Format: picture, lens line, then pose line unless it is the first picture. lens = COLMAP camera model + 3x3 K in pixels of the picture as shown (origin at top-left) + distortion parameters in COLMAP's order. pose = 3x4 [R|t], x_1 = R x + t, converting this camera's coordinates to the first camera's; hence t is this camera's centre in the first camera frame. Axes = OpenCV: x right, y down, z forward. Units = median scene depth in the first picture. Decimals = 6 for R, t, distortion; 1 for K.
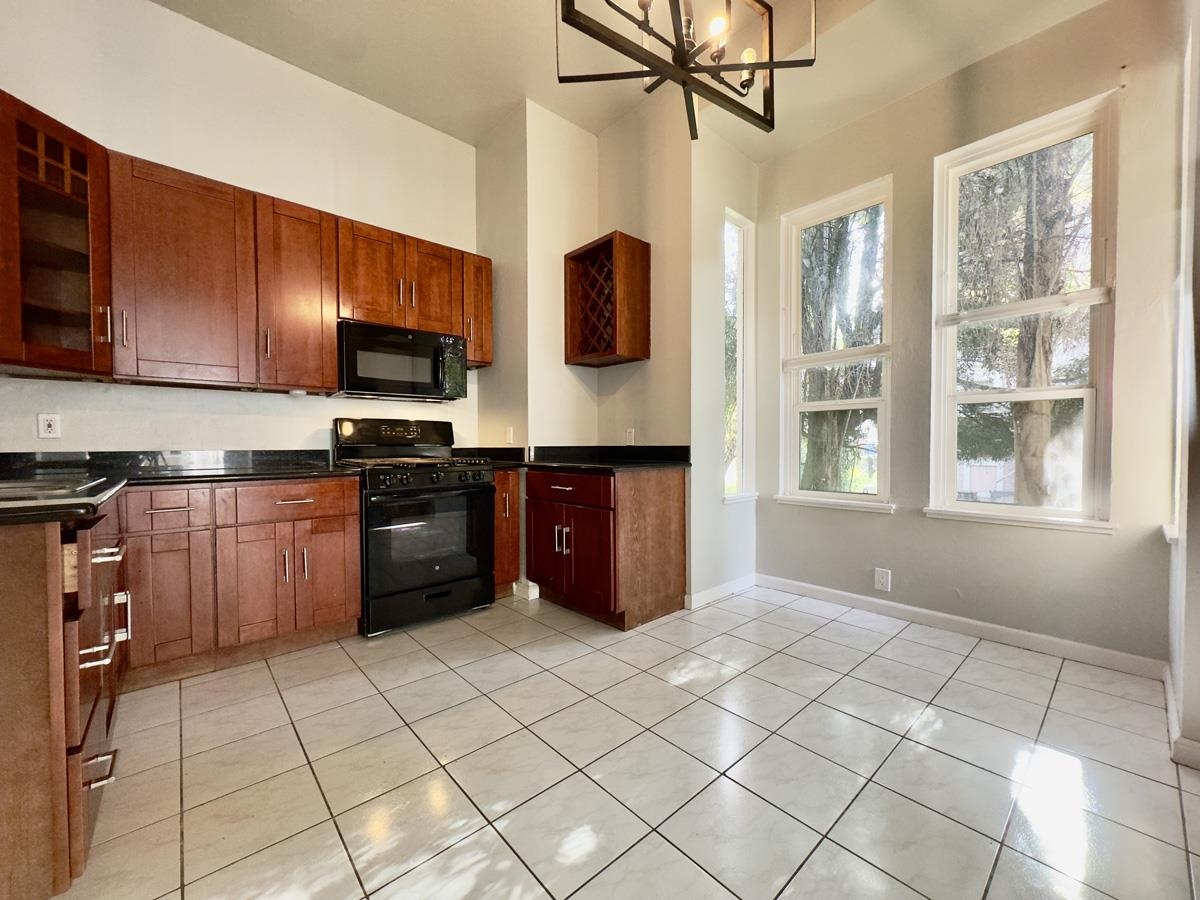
lens RADIAL K [[477.8, 0, 597.8], [0, 477.8, 453.0], [0, 0, 1]] dist [-0.001069, 0.000278]
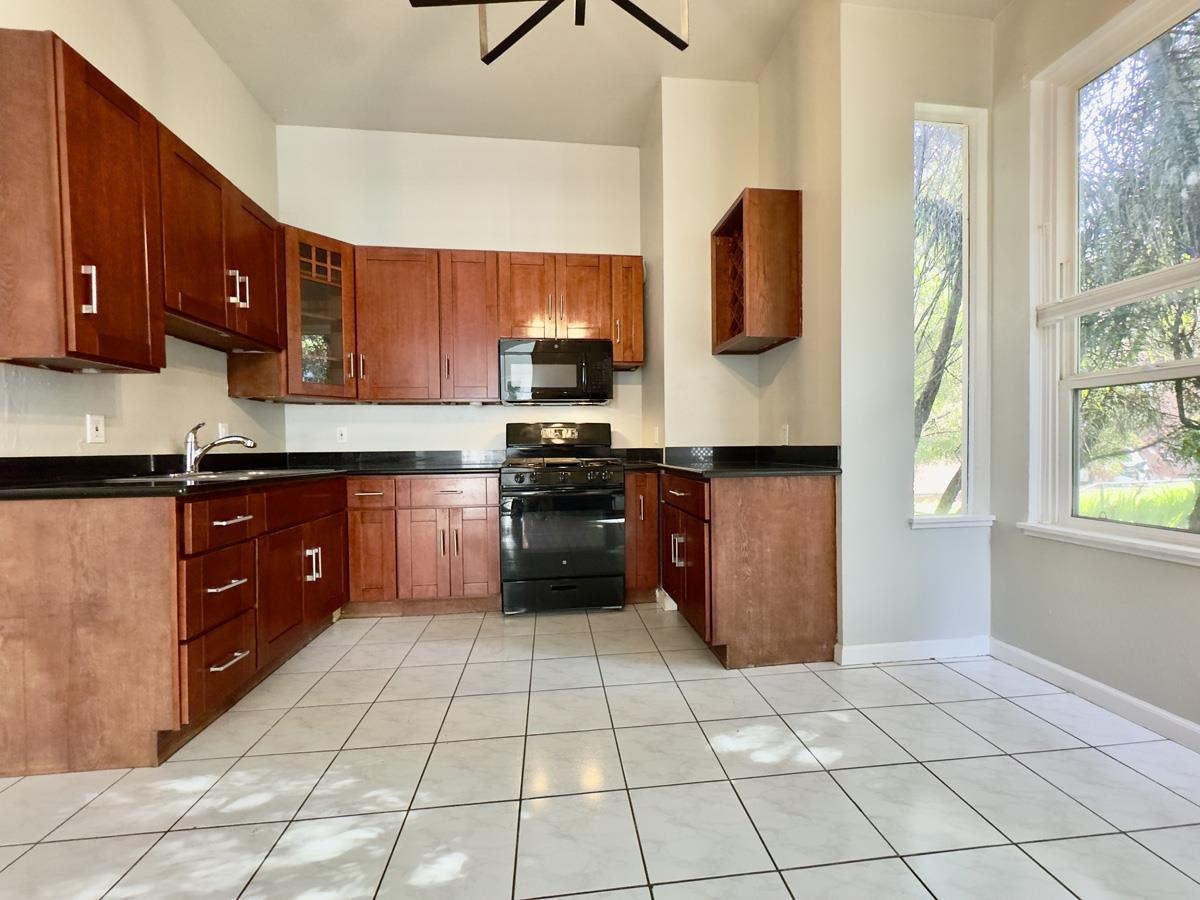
lens RADIAL K [[477.8, 0, 597.8], [0, 477.8, 453.0], [0, 0, 1]] dist [-0.001069, 0.000278]
pose [[0.815916, 0.005020, -0.578149, 0.319583], [-0.003873, 0.999987, 0.003218, -0.004814], [0.578158, -0.000387, 0.815925, 0.172601]]
